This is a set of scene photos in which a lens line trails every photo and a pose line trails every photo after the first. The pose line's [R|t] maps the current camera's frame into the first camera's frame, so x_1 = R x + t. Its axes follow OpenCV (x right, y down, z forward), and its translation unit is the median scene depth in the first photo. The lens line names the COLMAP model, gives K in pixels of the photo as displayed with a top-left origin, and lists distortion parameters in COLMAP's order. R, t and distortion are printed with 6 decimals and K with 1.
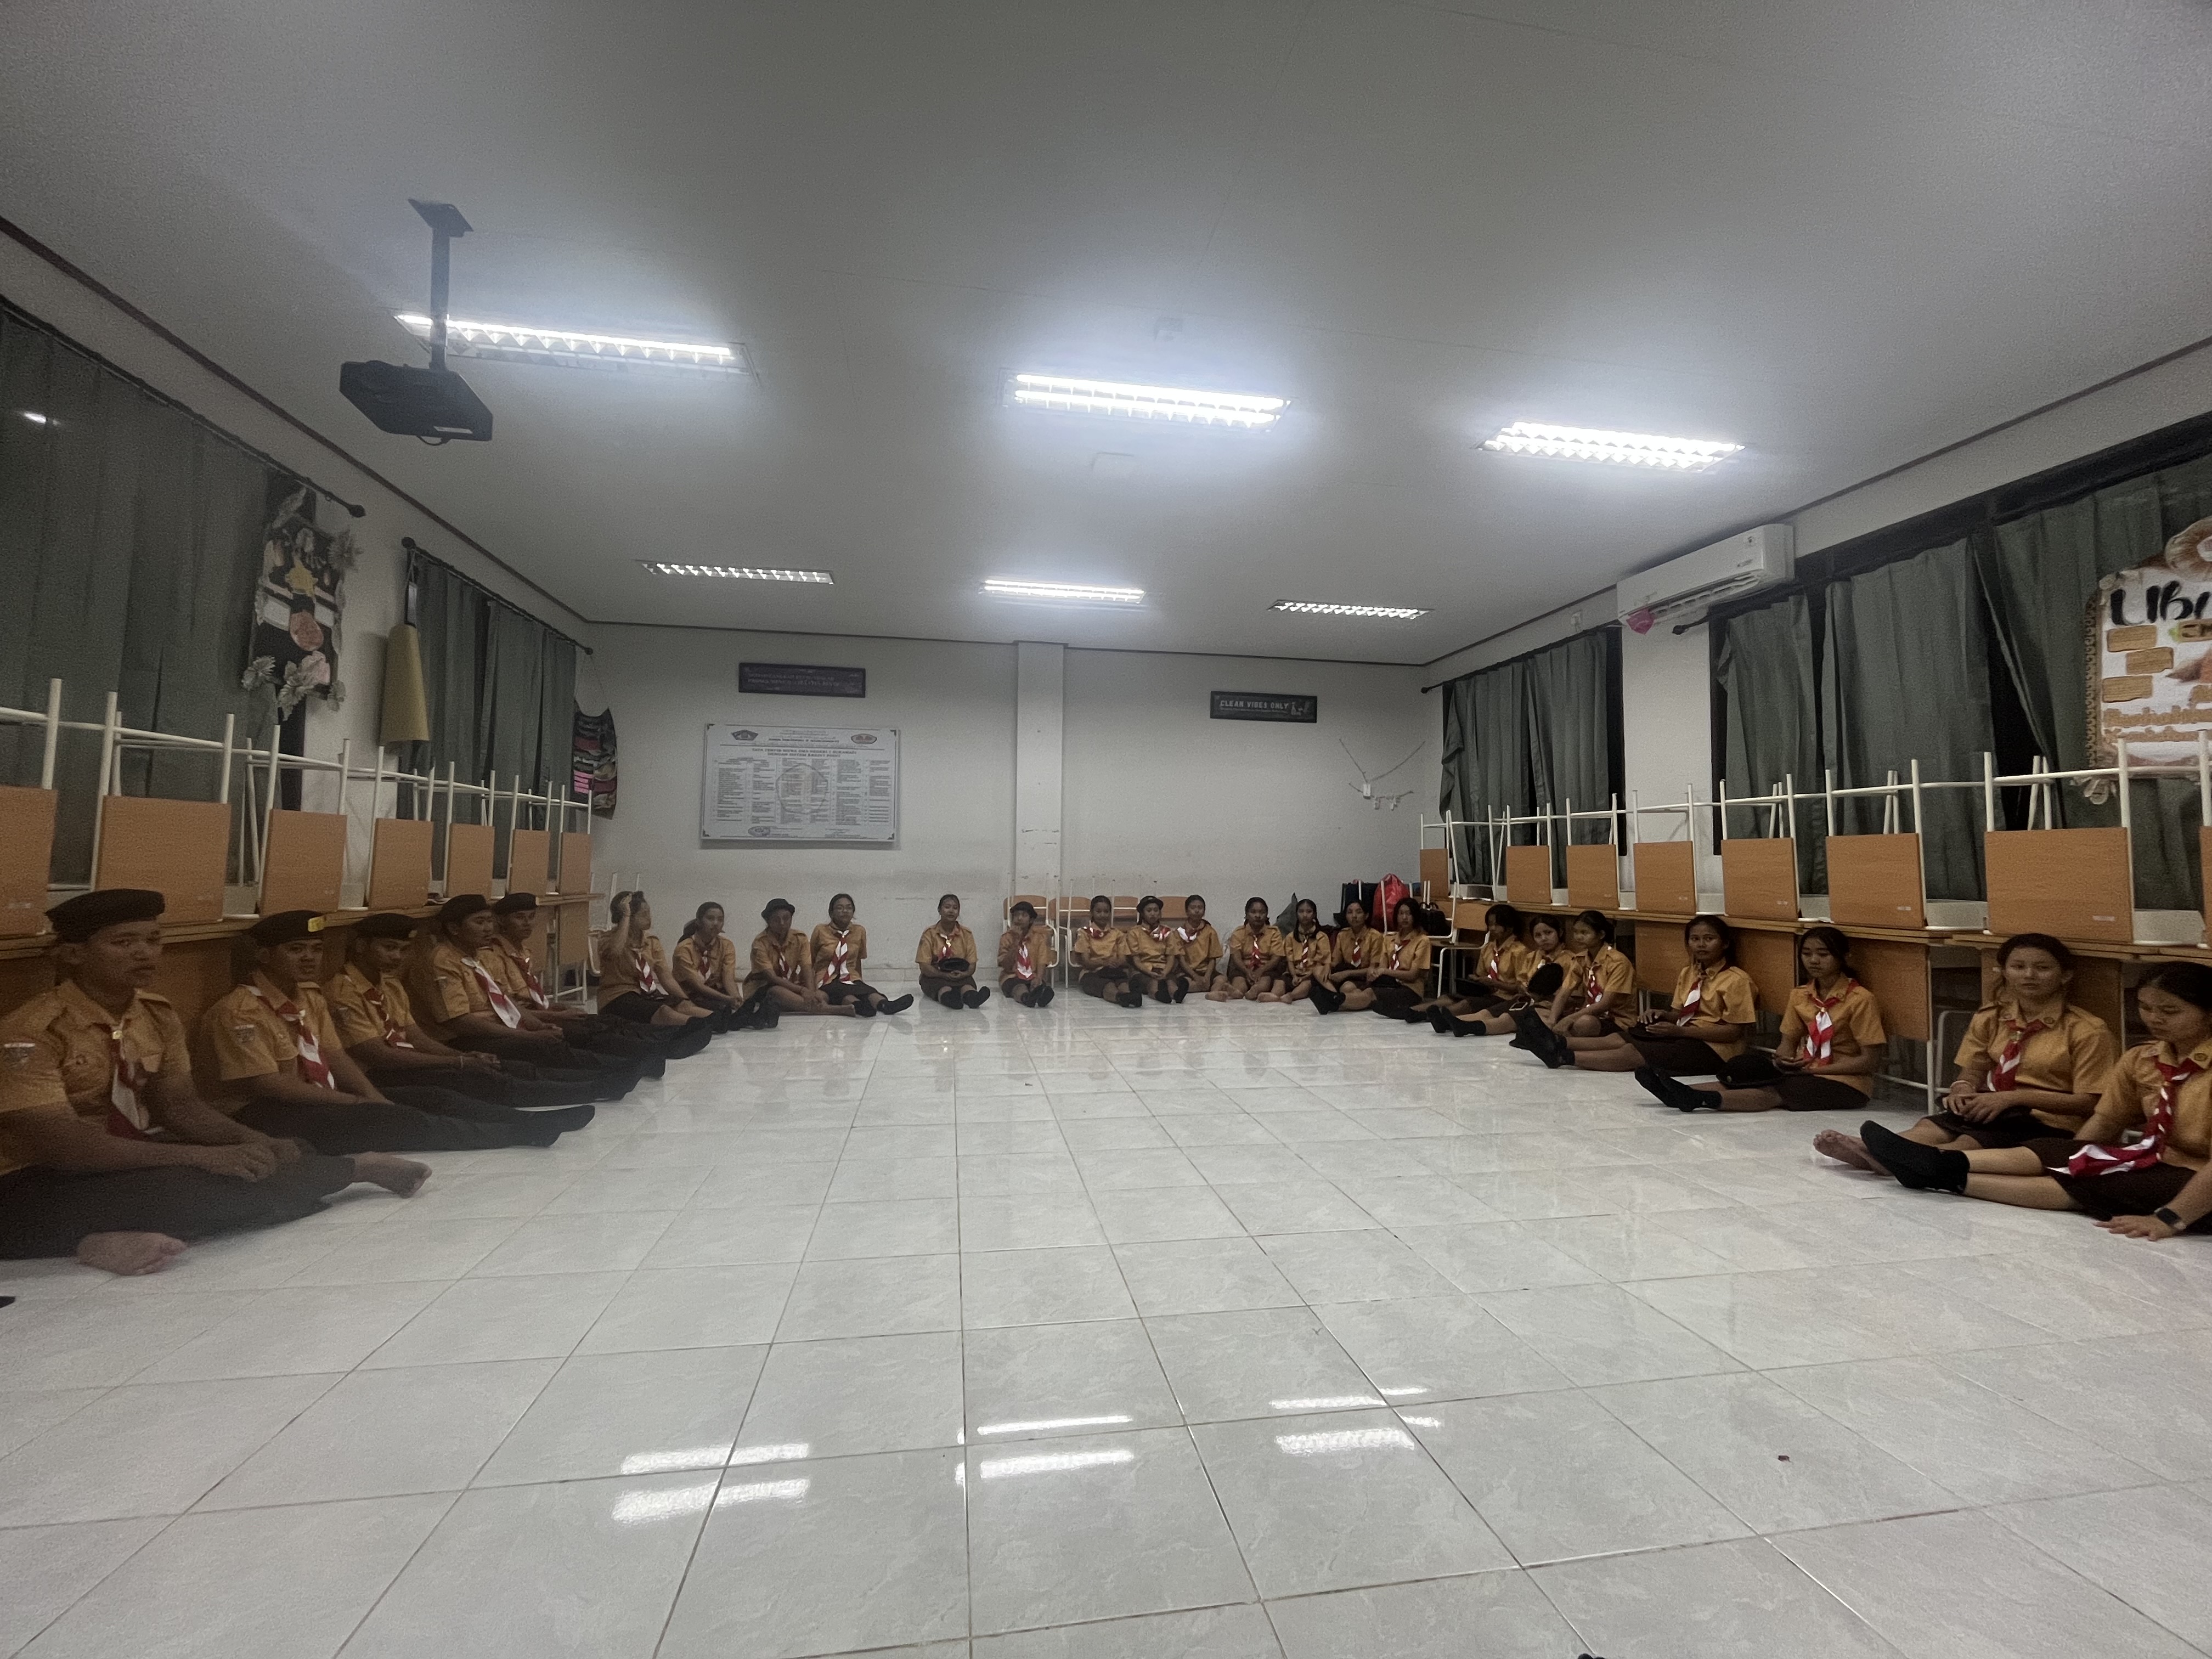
lens RADIAL K [[857.8, 0, 1106.0], [0, 857.8, 829.5], [0, 0, 1]] dist [0.000781, 0.000146]
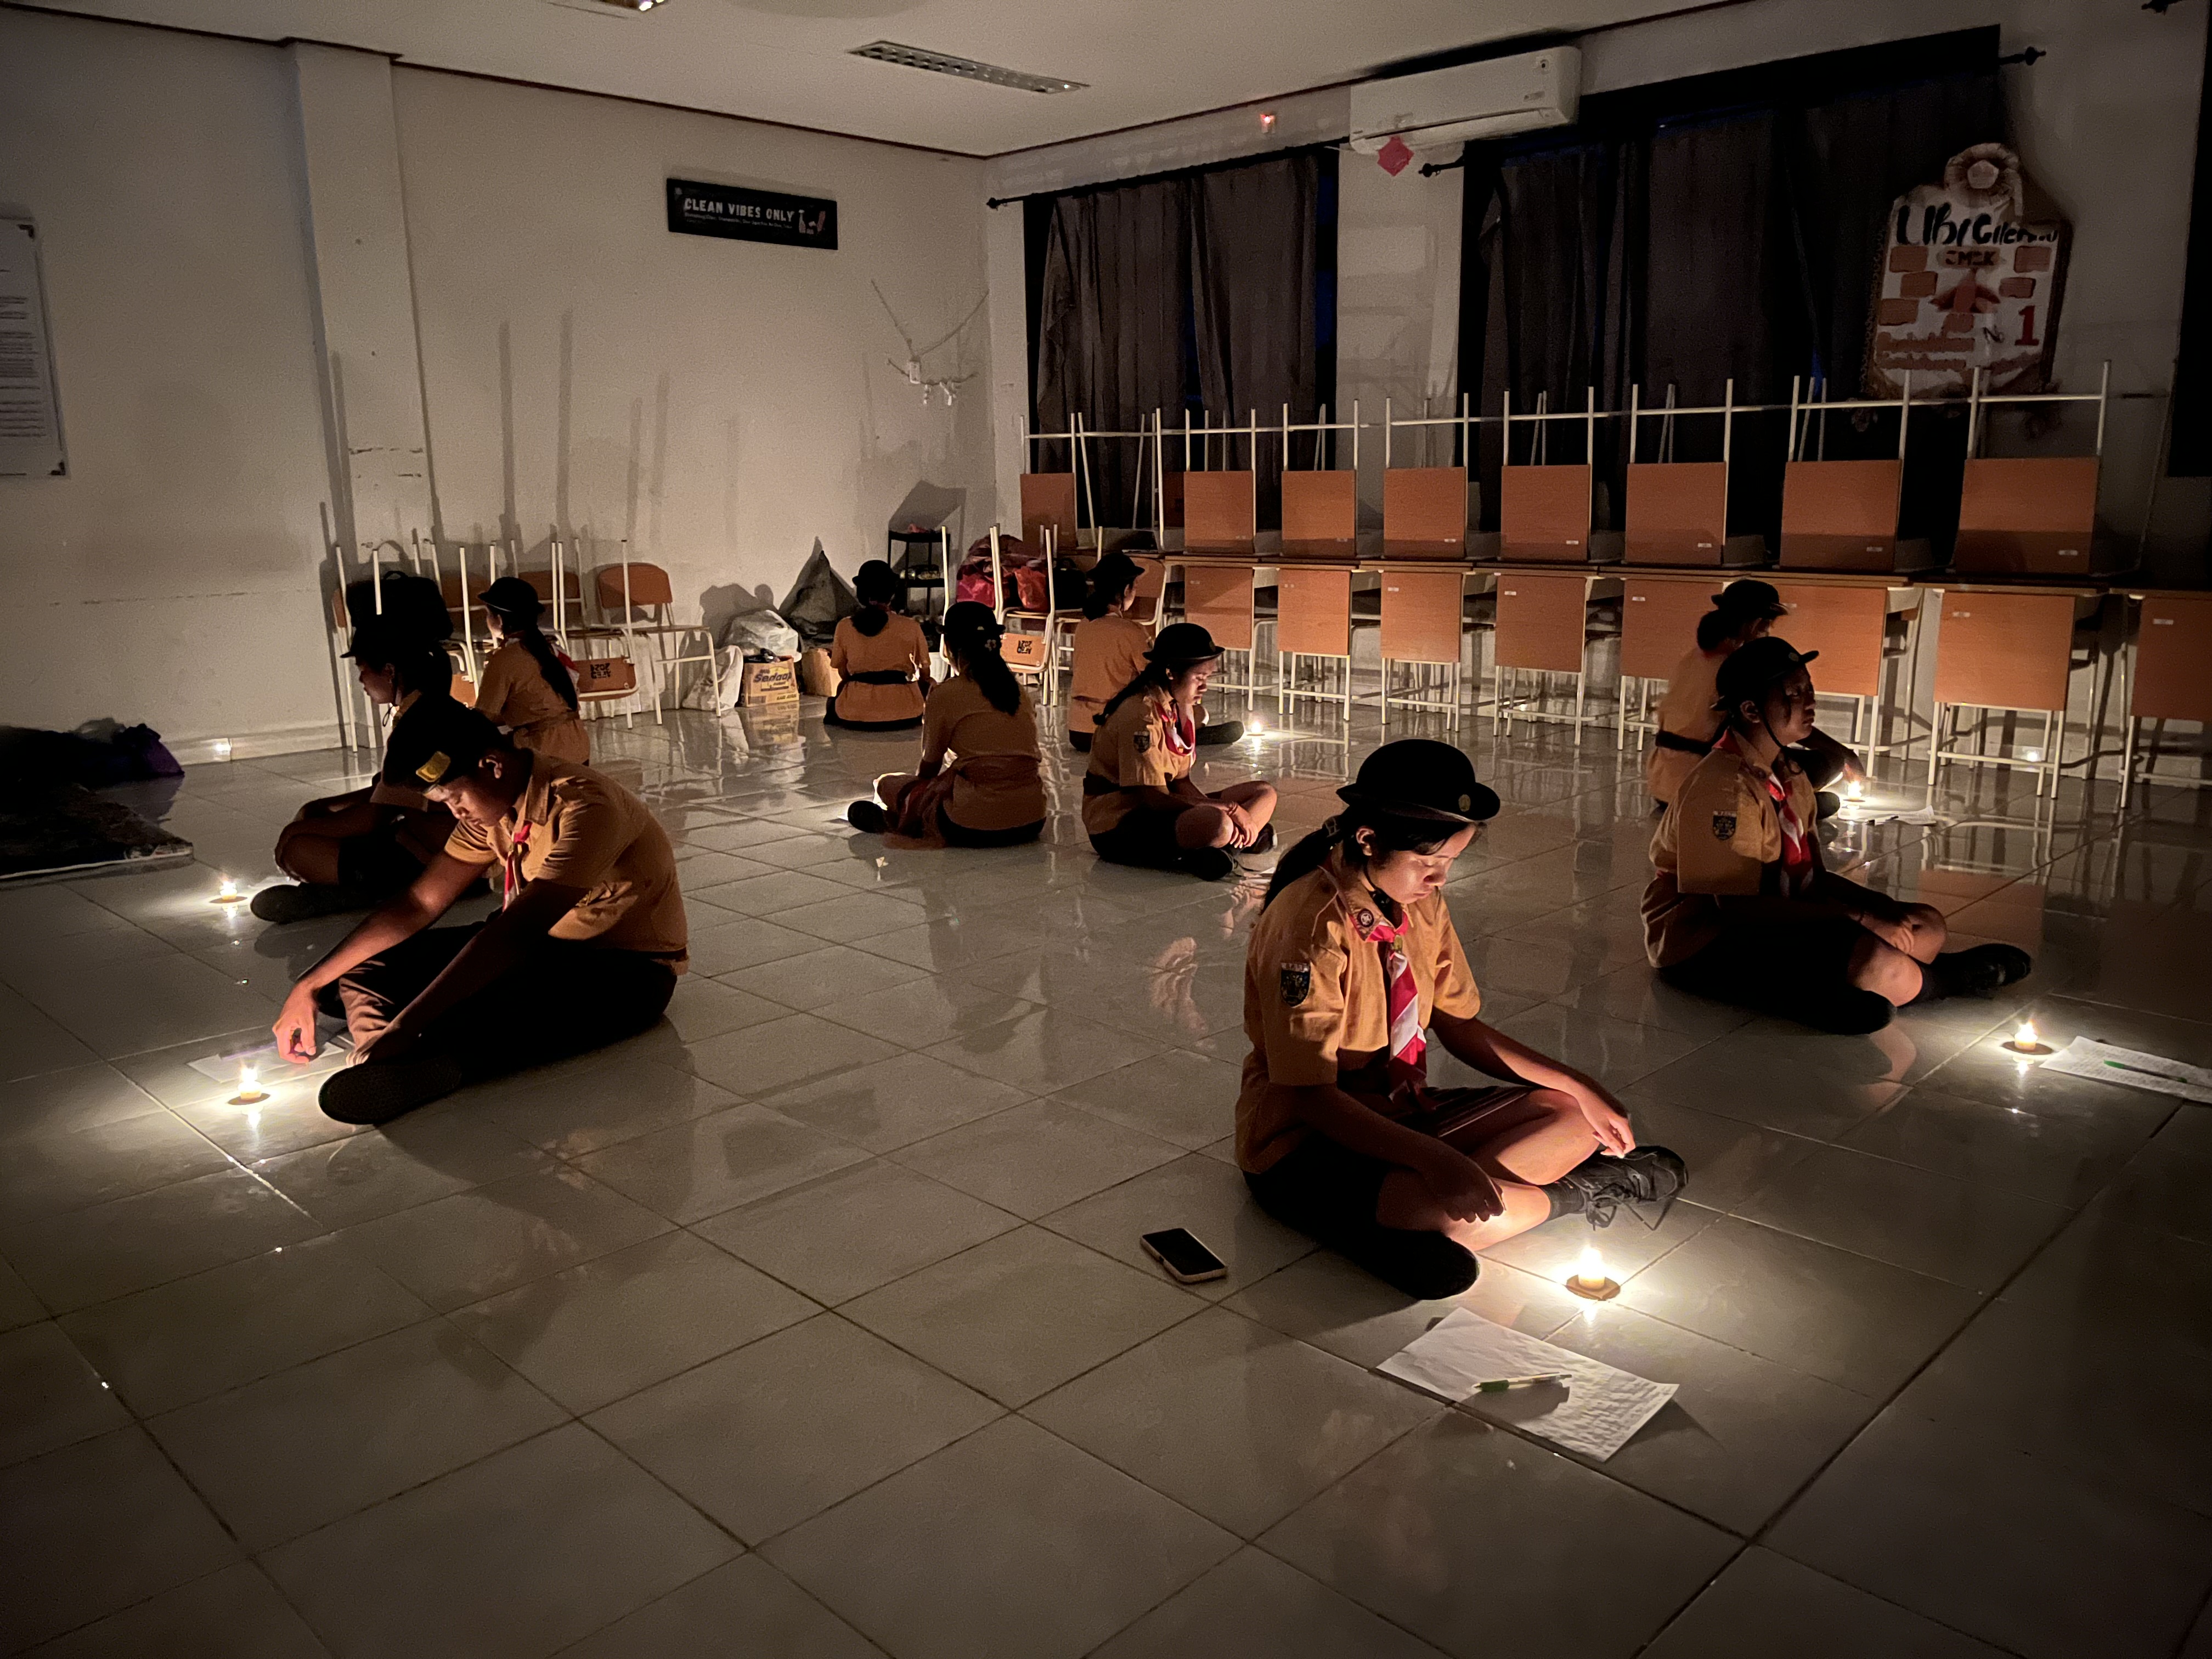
lens RADIAL K [[1703.2, 0, 1106.0], [0, 1703.2, 829.5], [0, 0, 1]] dist [0.052272, -0.002473]
pose [[0.818626, -0.120611, 0.561520, -0.755635], [-0.008028, 0.975202, 0.221170, -0.014443], [-0.574271, -0.185563, 0.797357, -0.181654]]
